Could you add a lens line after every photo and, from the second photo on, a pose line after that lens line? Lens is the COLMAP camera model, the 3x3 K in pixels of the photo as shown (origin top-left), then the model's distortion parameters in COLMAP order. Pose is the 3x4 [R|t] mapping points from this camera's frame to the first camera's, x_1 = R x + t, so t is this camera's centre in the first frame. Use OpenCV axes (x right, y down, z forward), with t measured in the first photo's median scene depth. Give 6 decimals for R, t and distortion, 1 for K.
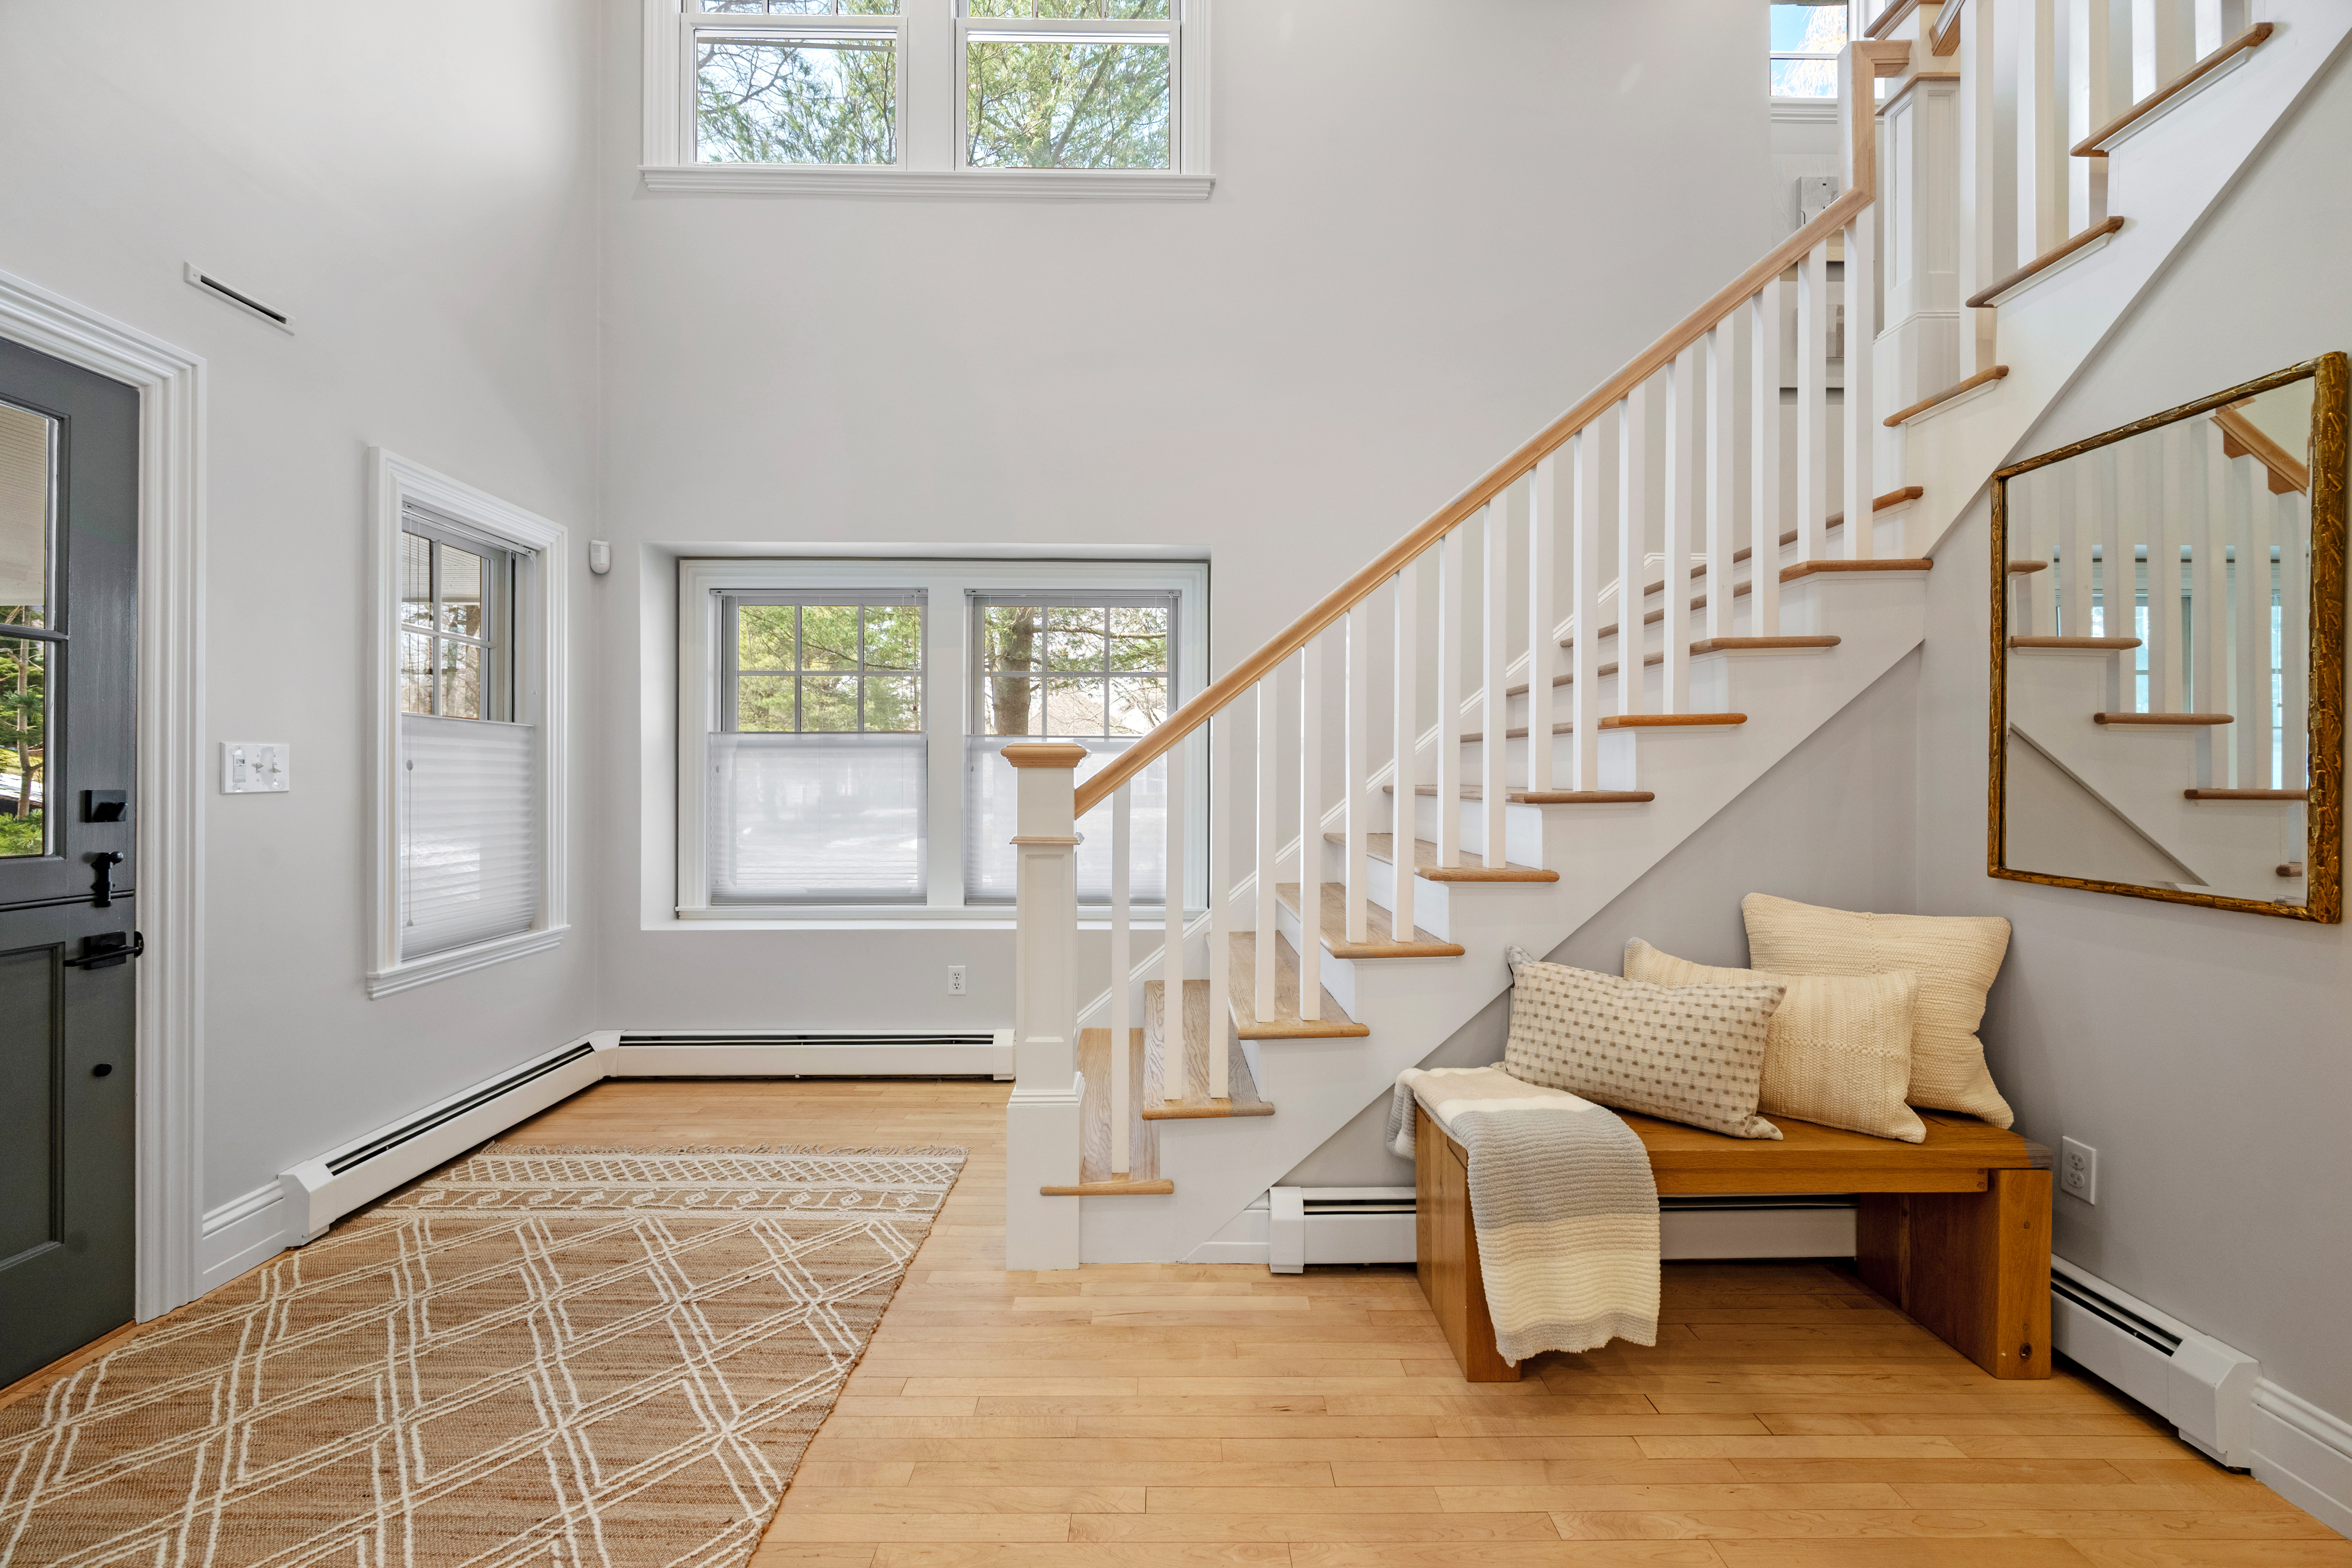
lens RADIAL K [[925.0, 0, 1167.4], [0, 925.0, 778.0], [0, 0, 1]] dist [-0.002041, 0.000582]
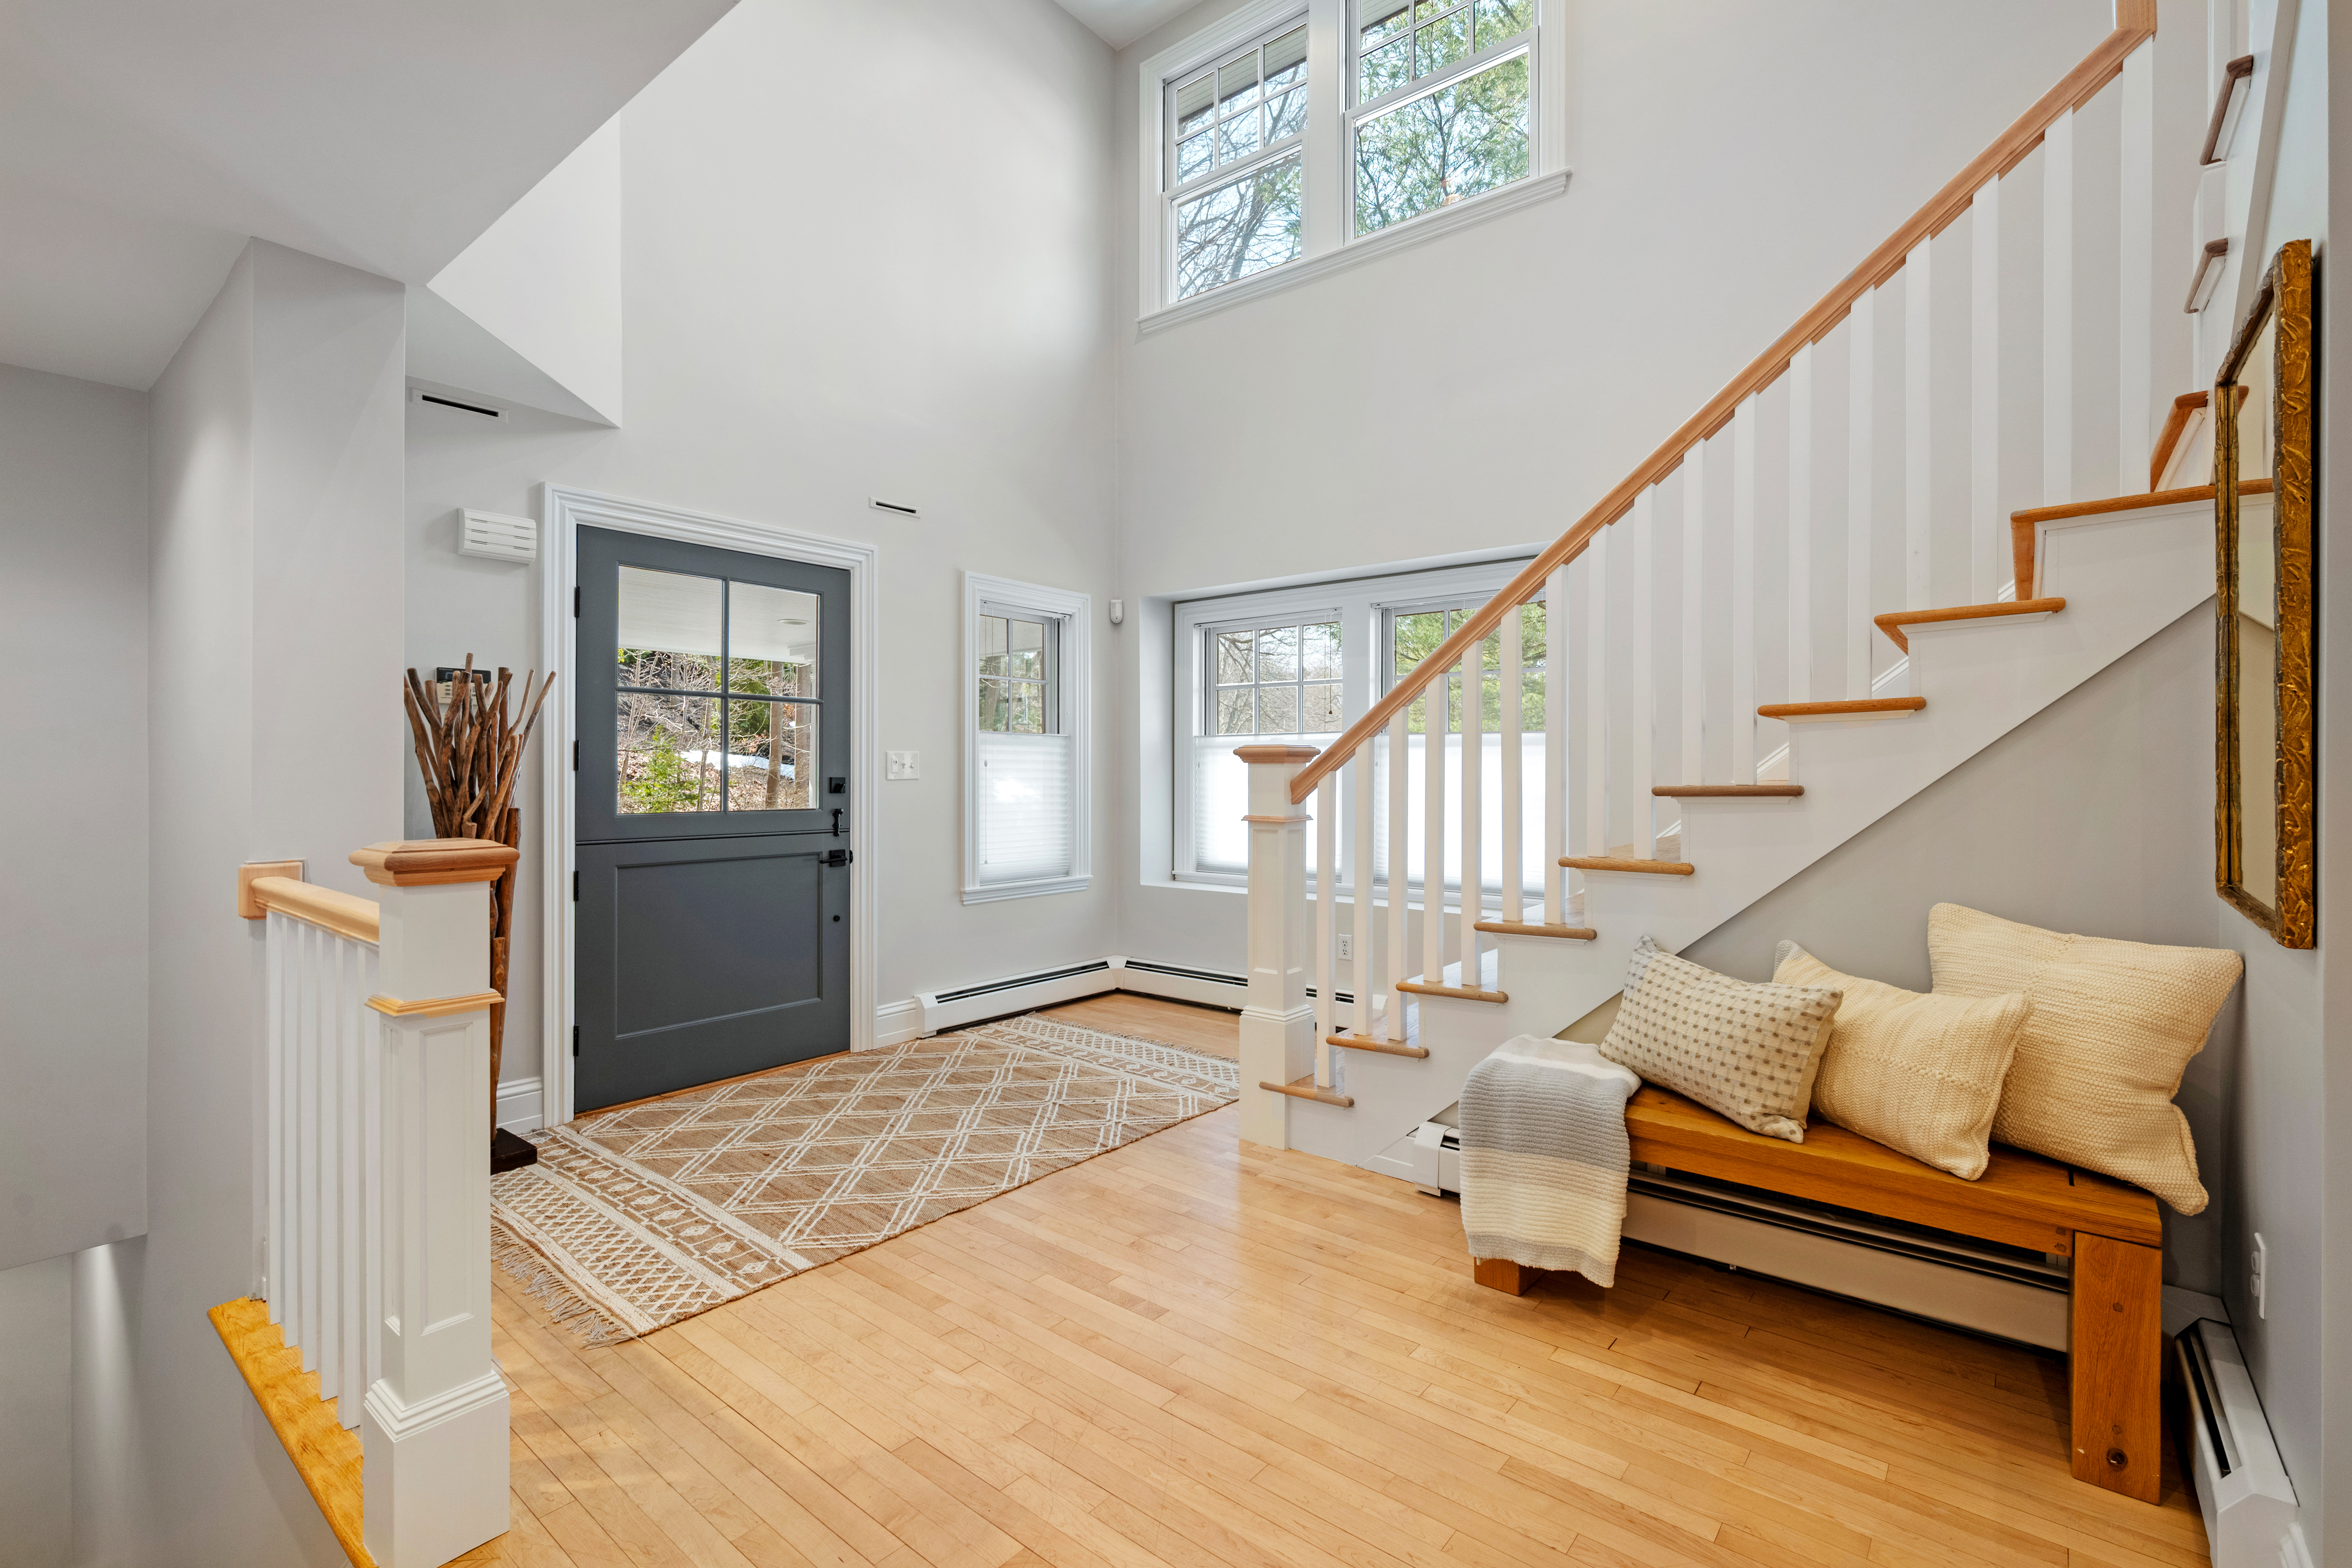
lens RADIAL K [[1042.1, 0, 1181.6], [0, 1042.1, 776.4], [0, 0, 1]] dist [0.001938, 0.001592]
pose [[0.770402, 0.002983, -0.637552, 0.734779], [-0.001262, 0.999994, 0.003154, 0.003186], [0.637557, -0.001626, 0.770401, -0.219710]]
